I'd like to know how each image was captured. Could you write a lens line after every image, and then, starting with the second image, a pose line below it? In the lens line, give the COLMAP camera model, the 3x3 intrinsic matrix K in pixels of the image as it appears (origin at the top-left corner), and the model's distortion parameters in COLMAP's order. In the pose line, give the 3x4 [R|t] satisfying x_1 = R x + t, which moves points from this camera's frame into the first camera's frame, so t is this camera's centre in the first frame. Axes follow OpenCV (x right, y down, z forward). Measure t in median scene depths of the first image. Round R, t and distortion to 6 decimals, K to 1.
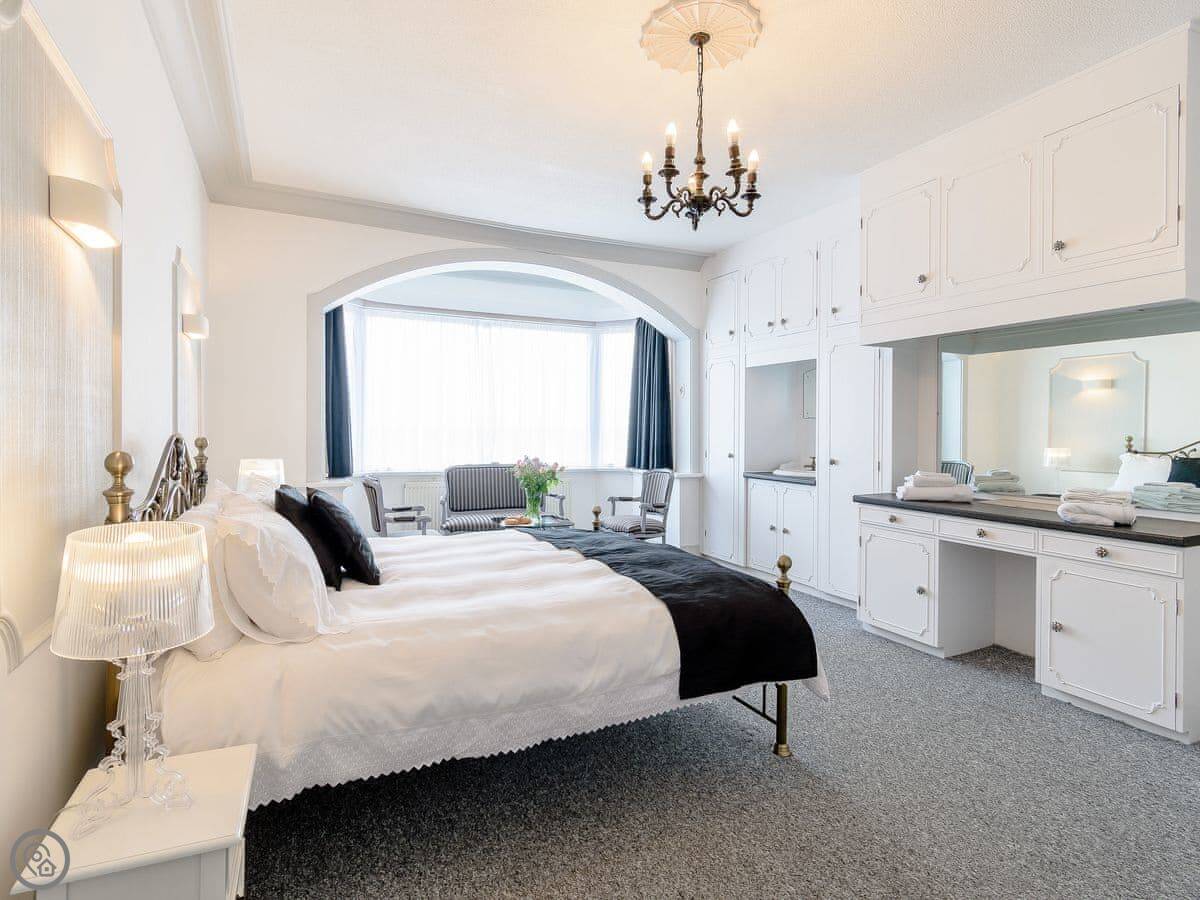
lens RADIAL K [[627.8, 0, 600.0], [0, 627.8, 450.0], [0, 0, 1]] dist [0.002673, 0.000843]
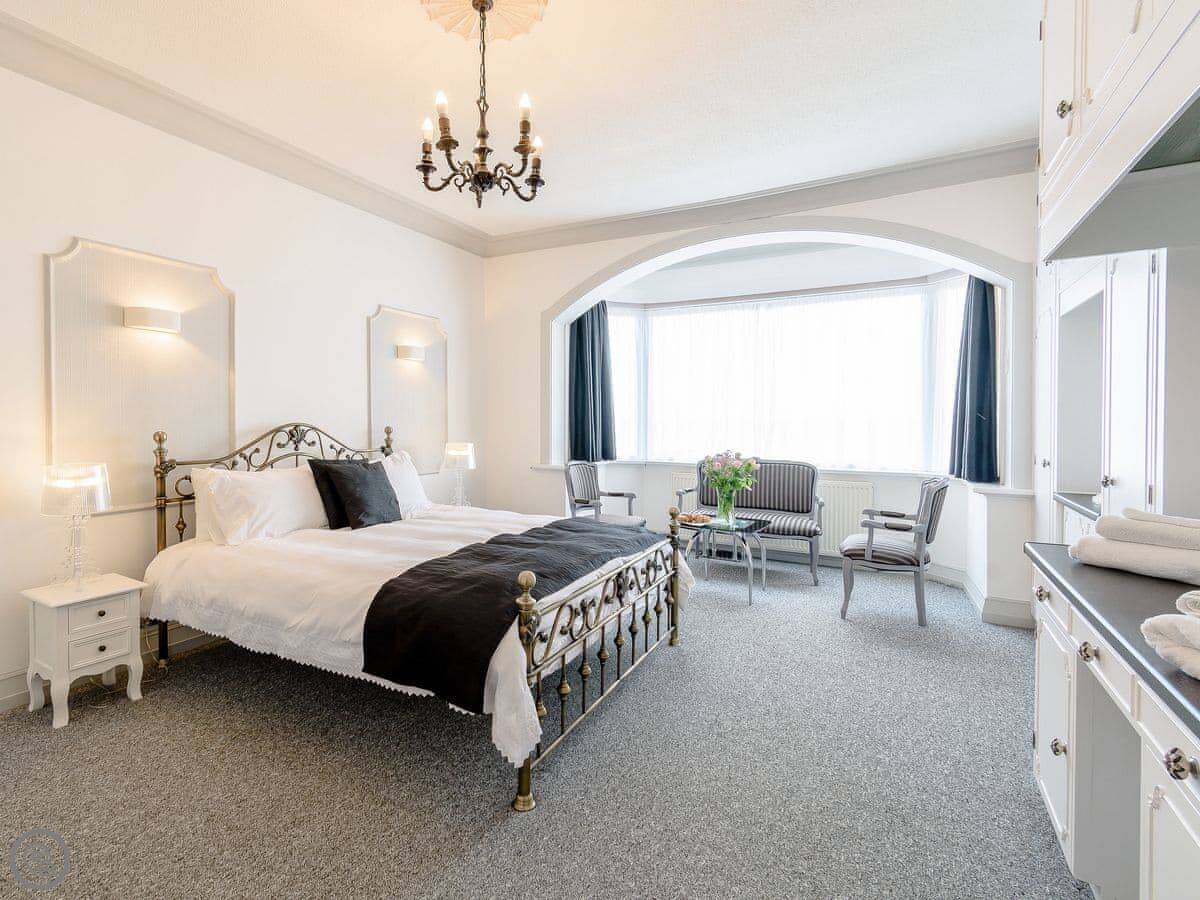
lens RADIAL K [[664.4, 0, 600.2], [0, 664.4, 440.7], [0, 0, 1]] dist [0.001970, 0.000587]
pose [[0.541213, 0.023592, -0.840555, 1.075254], [-0.027475, 0.999569, 0.010365, -0.016434], [0.840437, 0.017484, 0.541628, 0.595225]]
